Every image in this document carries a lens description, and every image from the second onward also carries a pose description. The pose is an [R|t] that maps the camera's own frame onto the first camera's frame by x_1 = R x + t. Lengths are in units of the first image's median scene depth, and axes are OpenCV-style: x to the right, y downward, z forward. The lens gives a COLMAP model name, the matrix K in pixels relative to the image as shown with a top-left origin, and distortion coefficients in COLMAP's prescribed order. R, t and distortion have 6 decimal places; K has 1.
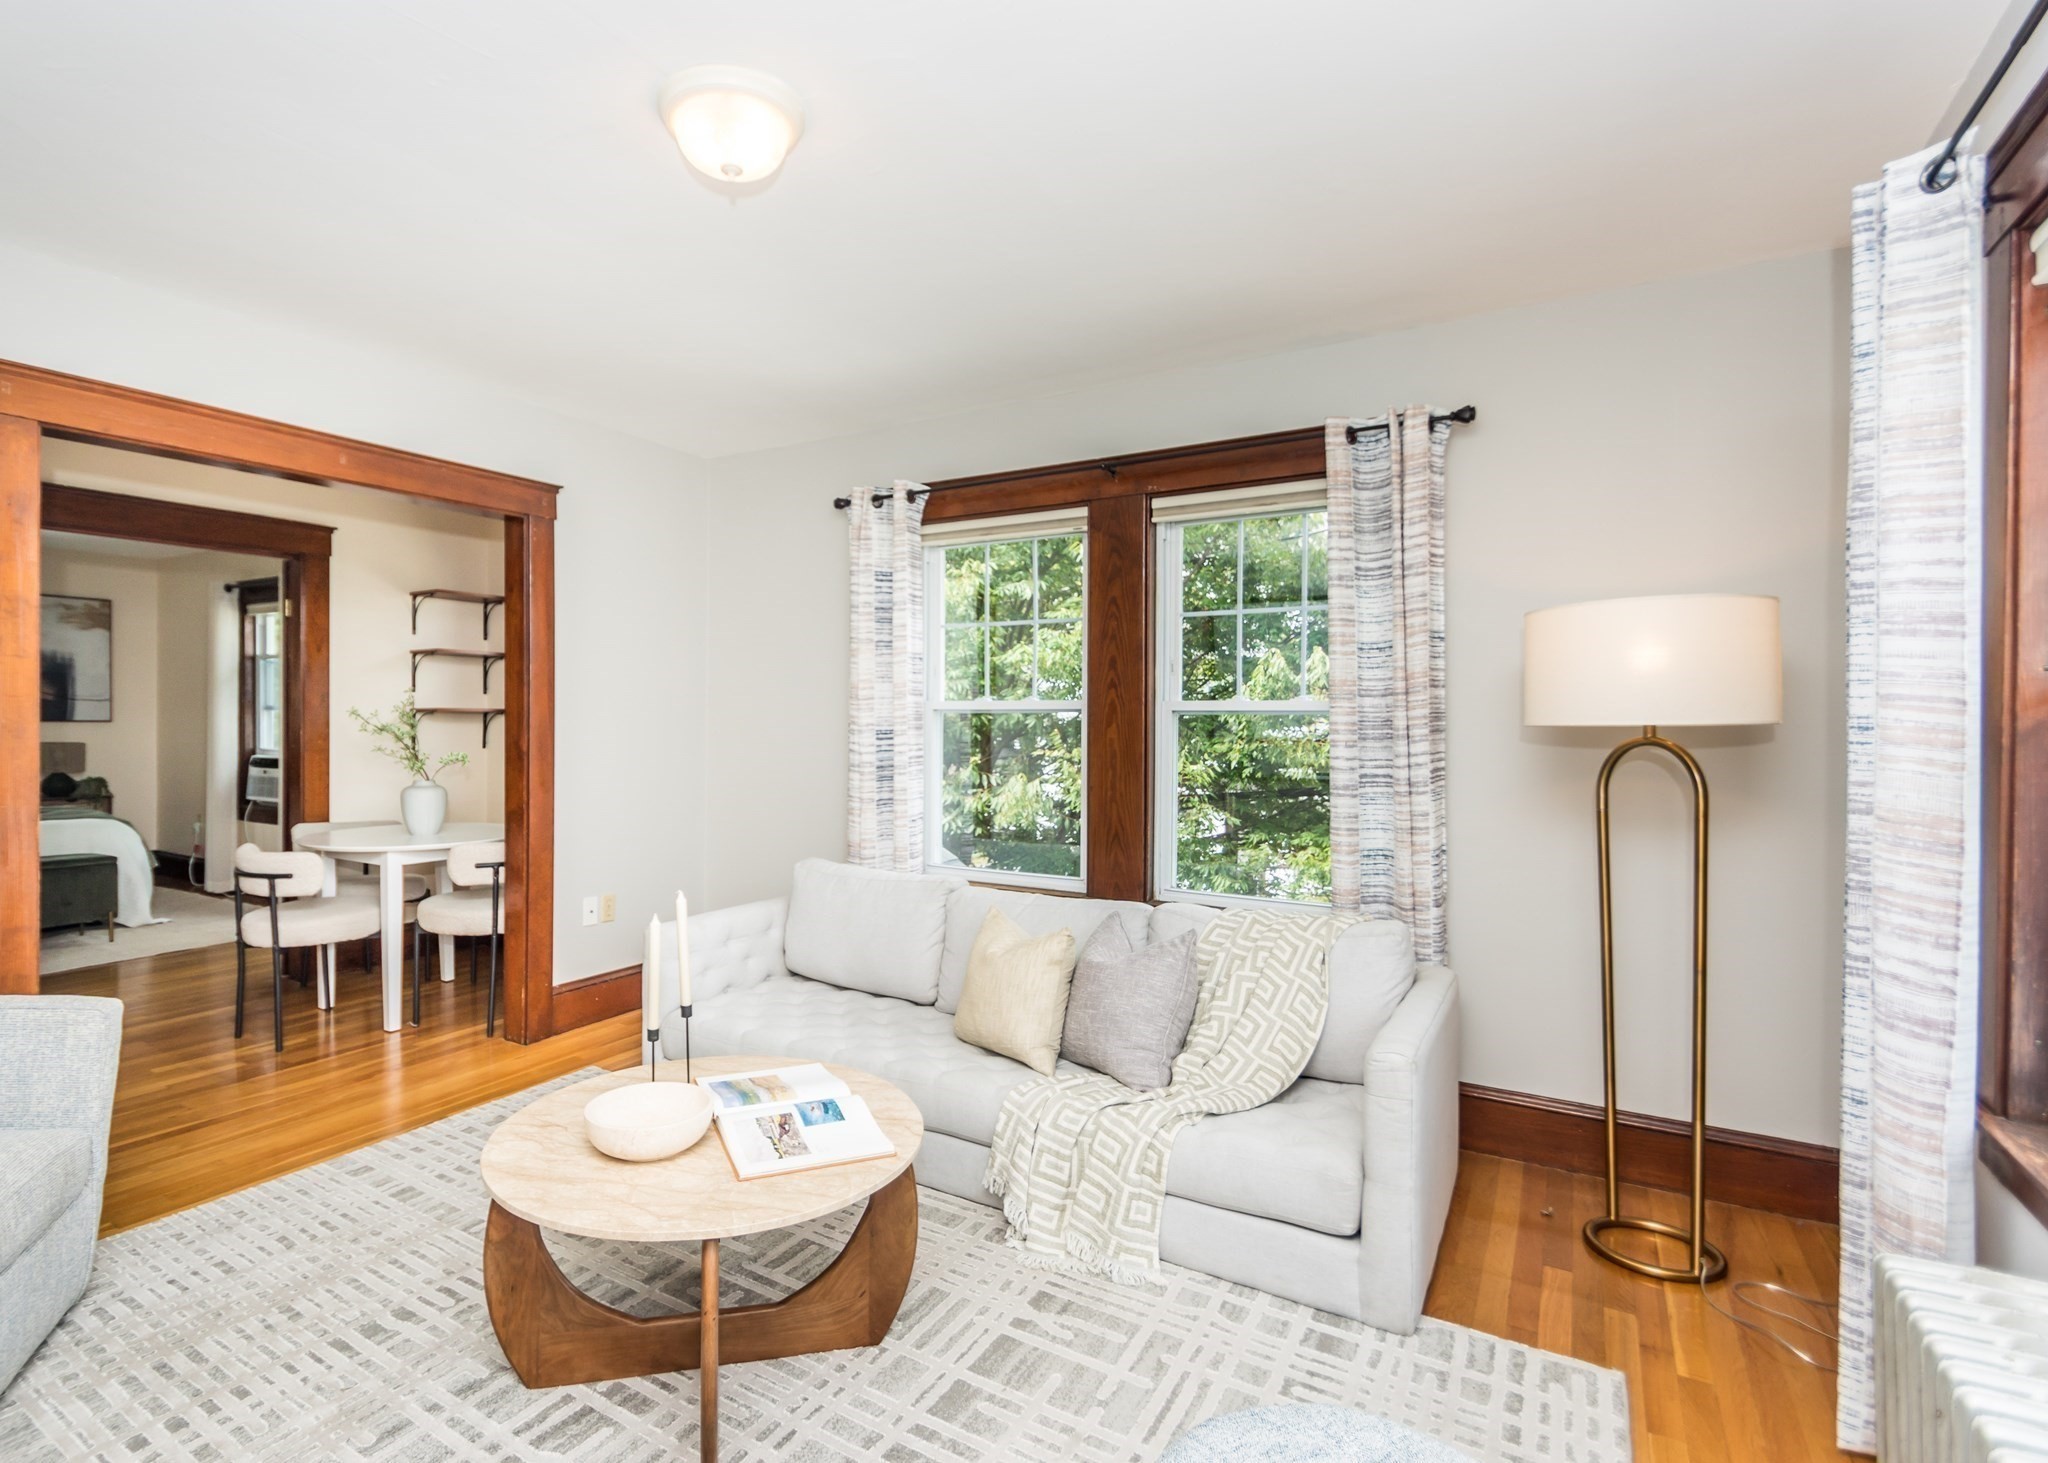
lens RADIAL K [[999.7, 0, 984.0], [0, 999.7, 723.3], [0, 0, 1]] dist [0.000186, -0.006143]
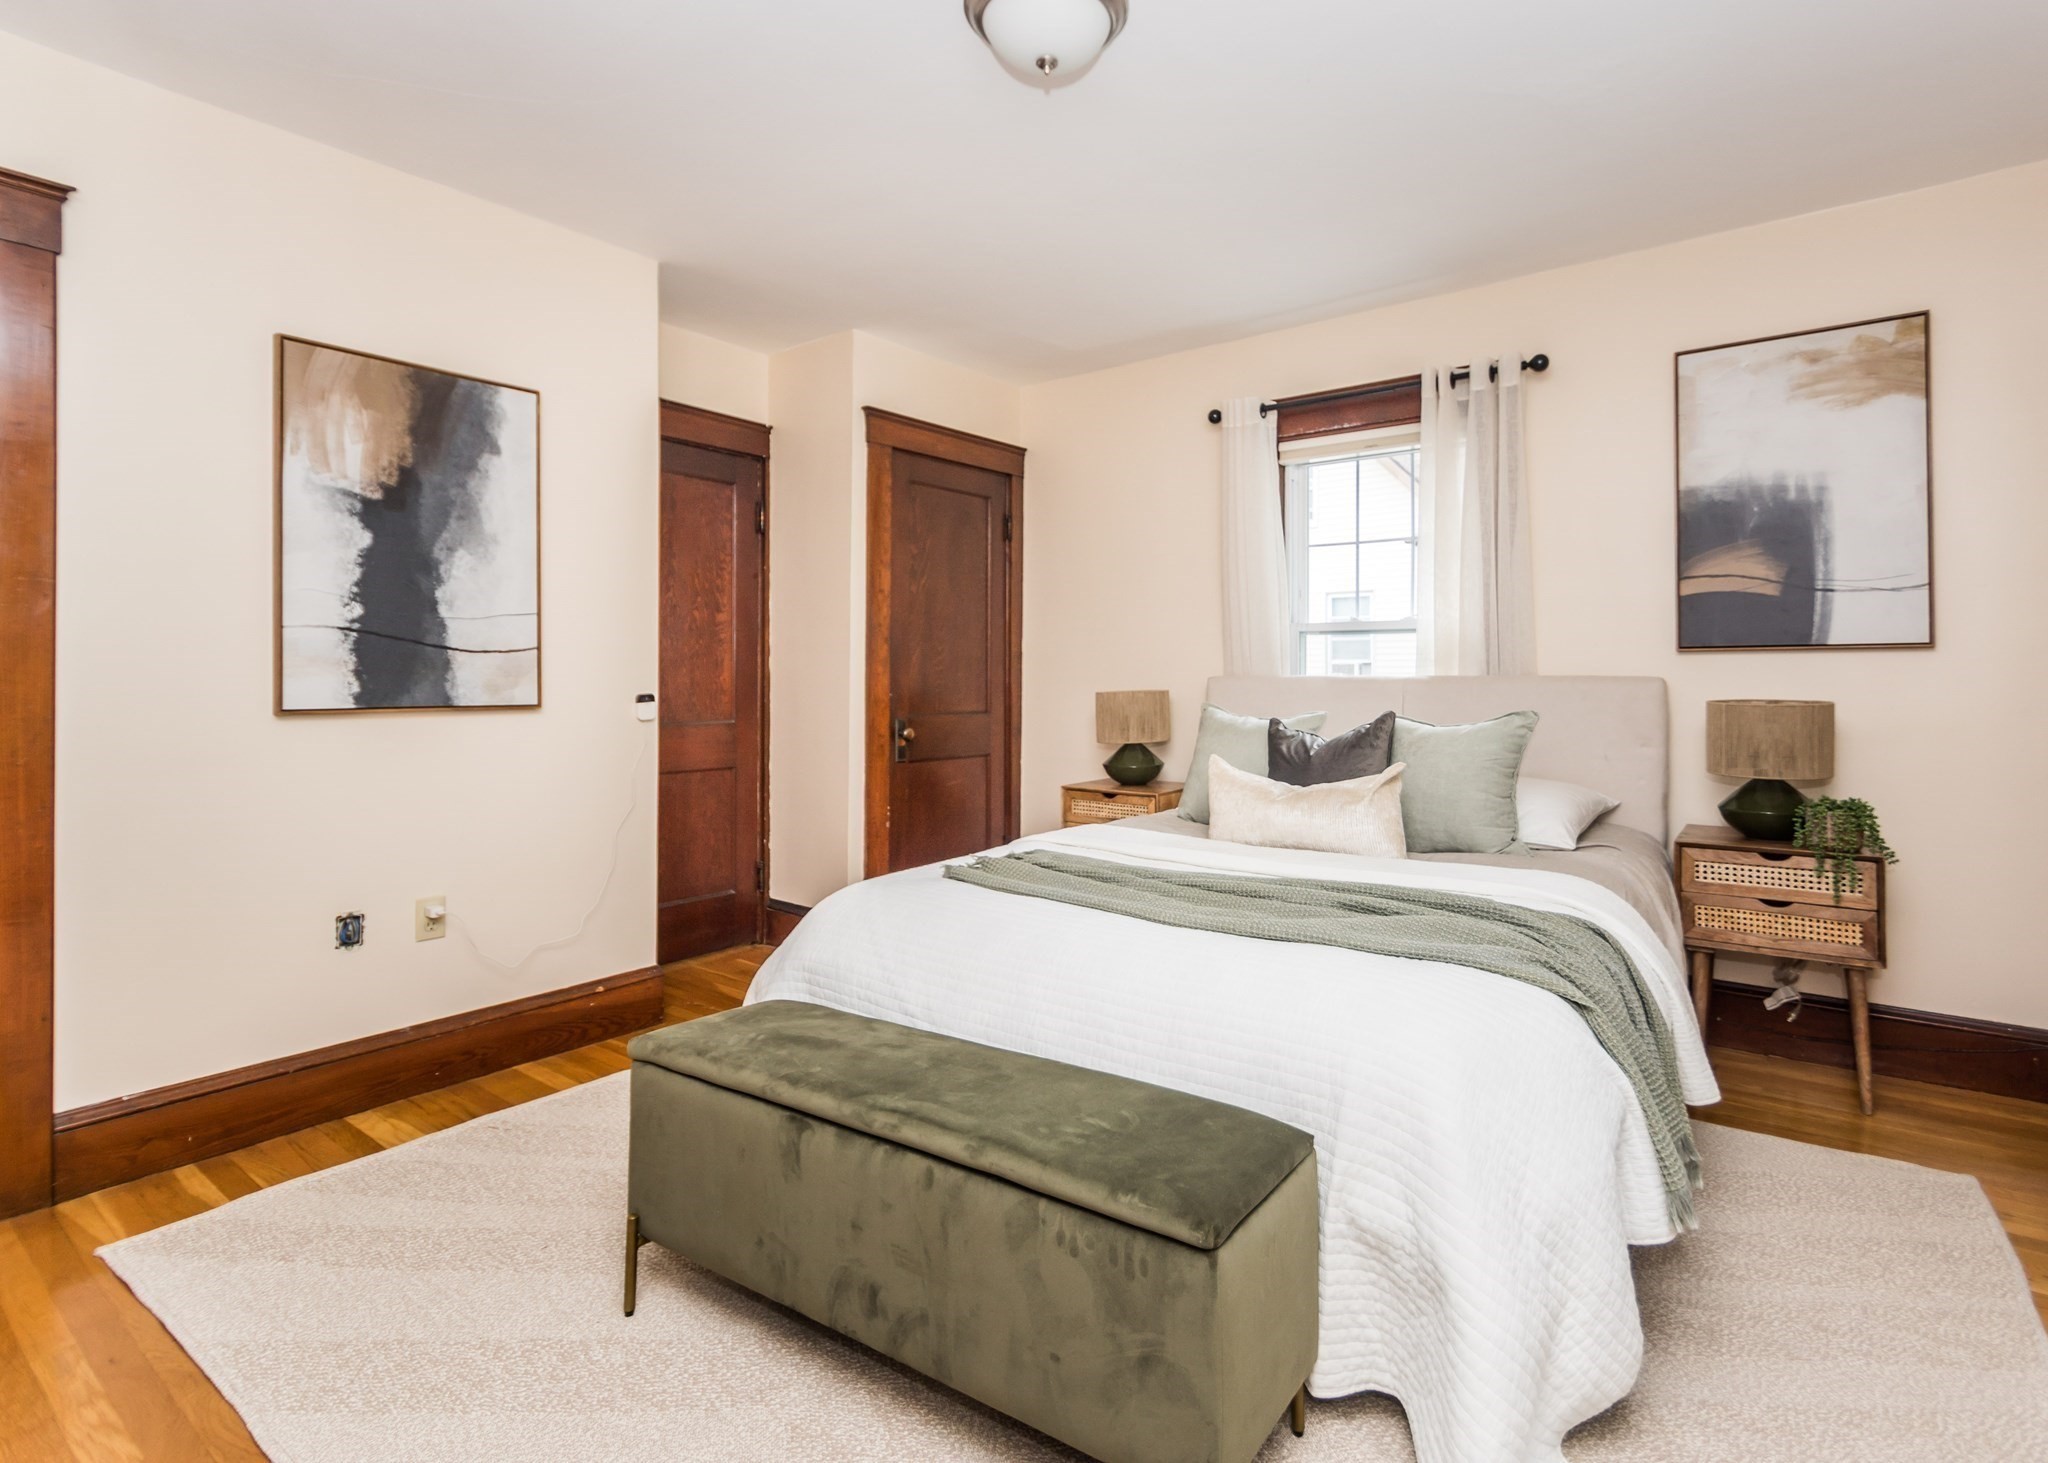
lens RADIAL K [[1012.6, 0, 1018.8], [0, 1012.6, 670.2], [0, 0, 1]] dist [-0.000236, -0.000920]
pose [[-0.119724, -0.018695, -0.992631, -0.503954], [-0.008656, 0.999804, -0.017786, 0.017290], [0.992769, 0.006463, -0.119862, 0.760331]]
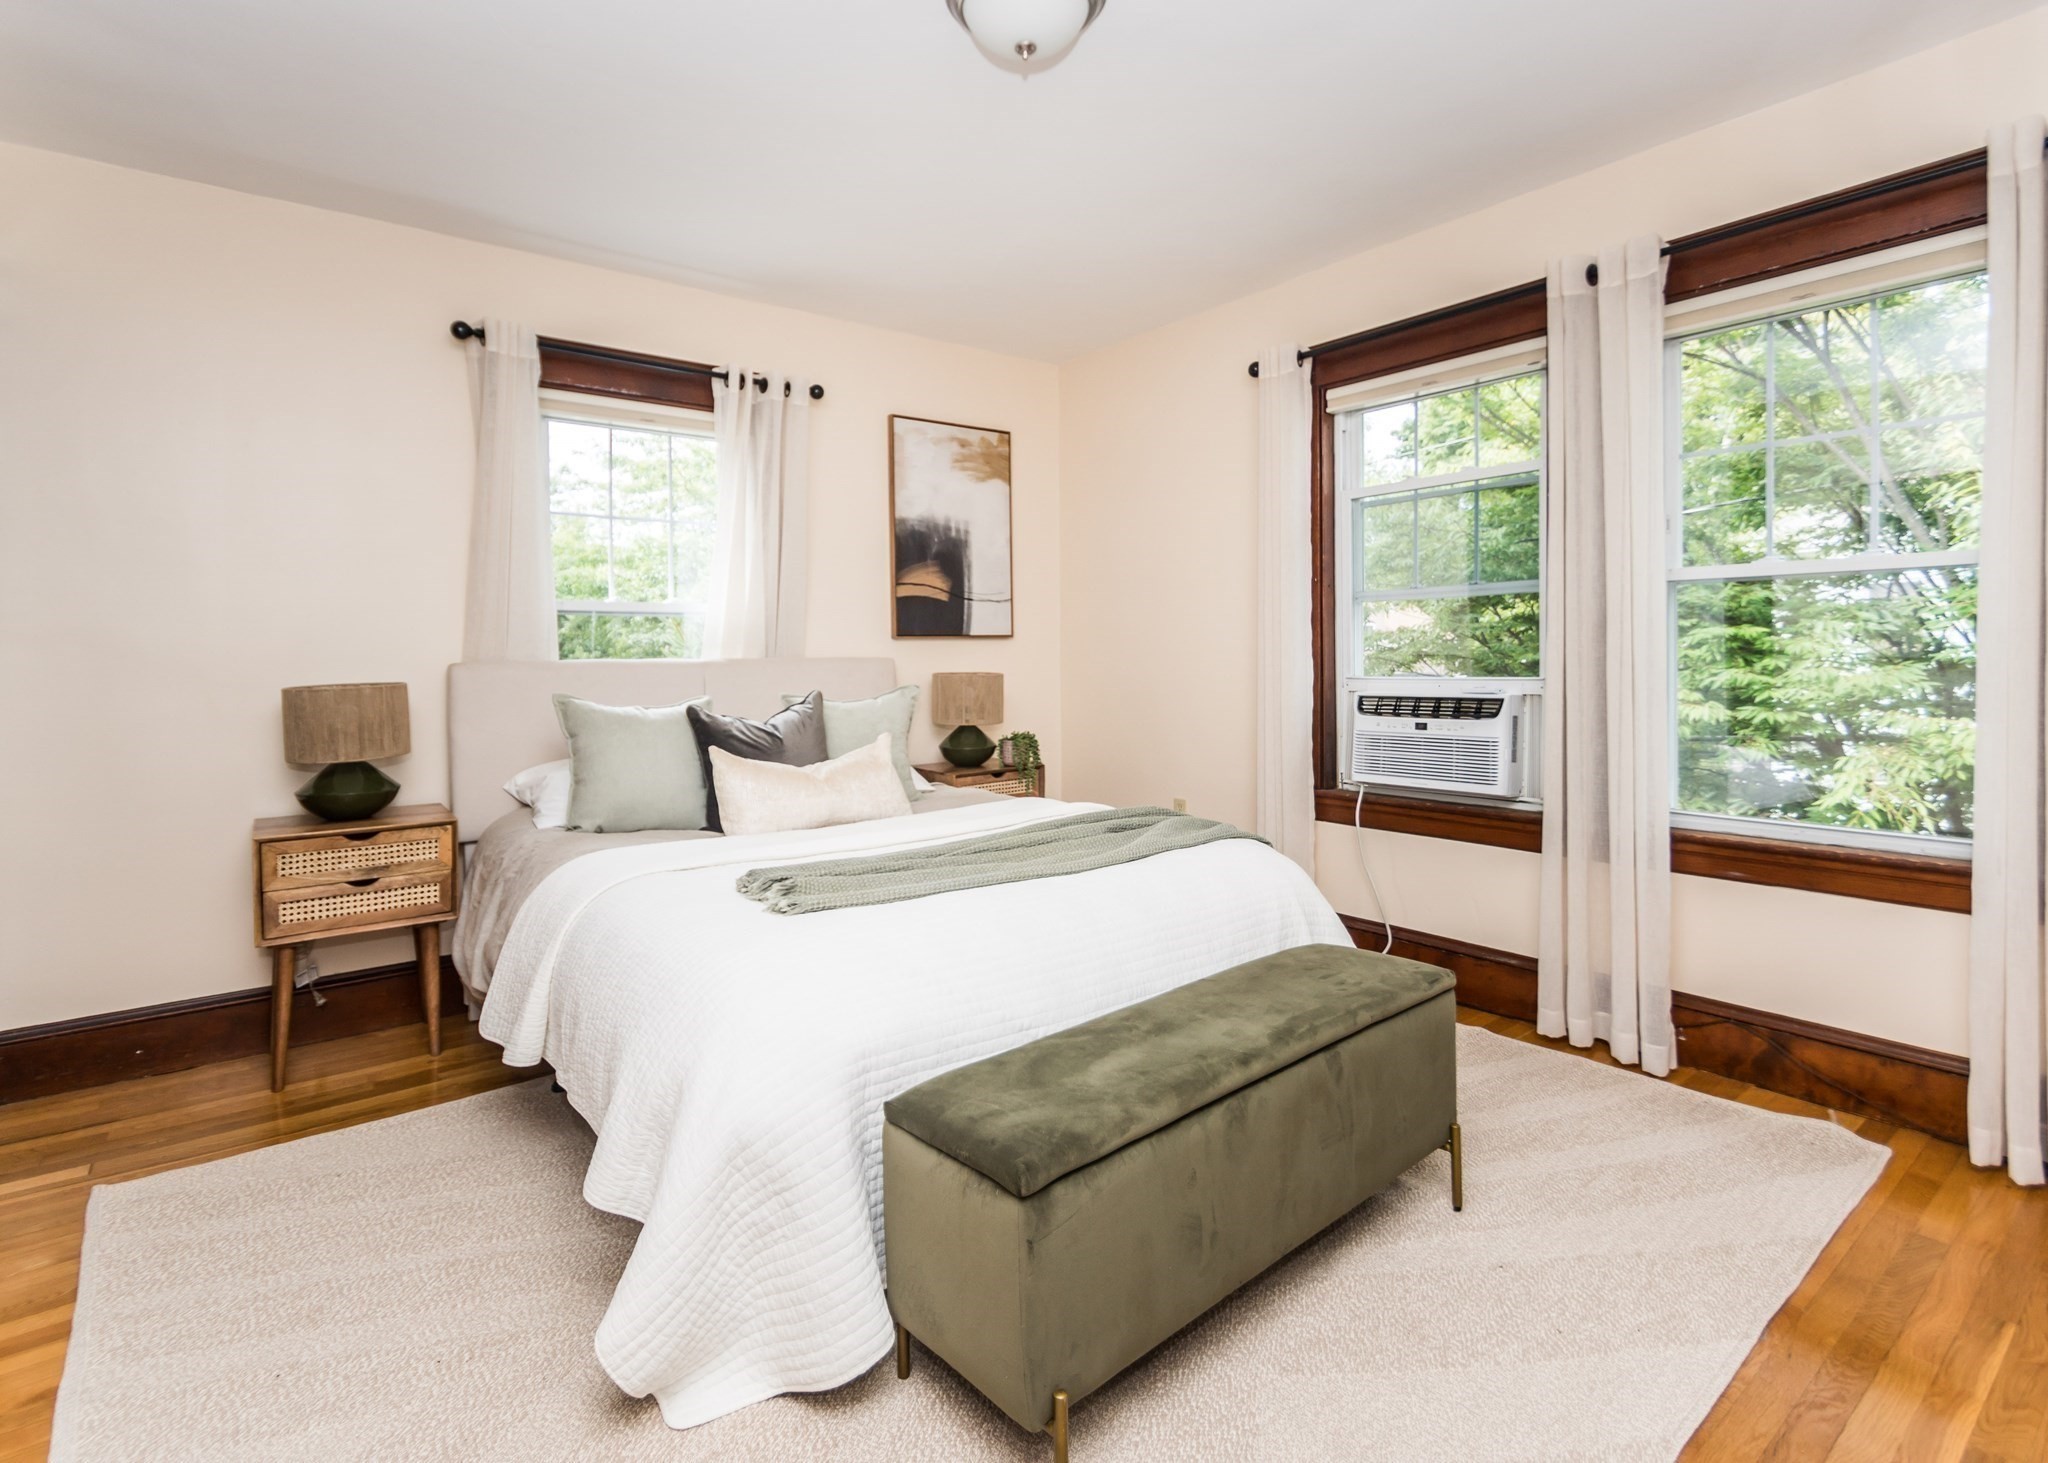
lens RADIAL K [[1033.2, 0, 1064.0], [0, 1033.2, 659.1], [0, 0, 1]] dist [0.000959, -0.000575]
pose [[0.939931, -0.018417, -0.340867, -0.678586], [0.018047, 0.999828, -0.004256, 0.015075], [0.340887, -0.002151, 0.940102, 0.461135]]
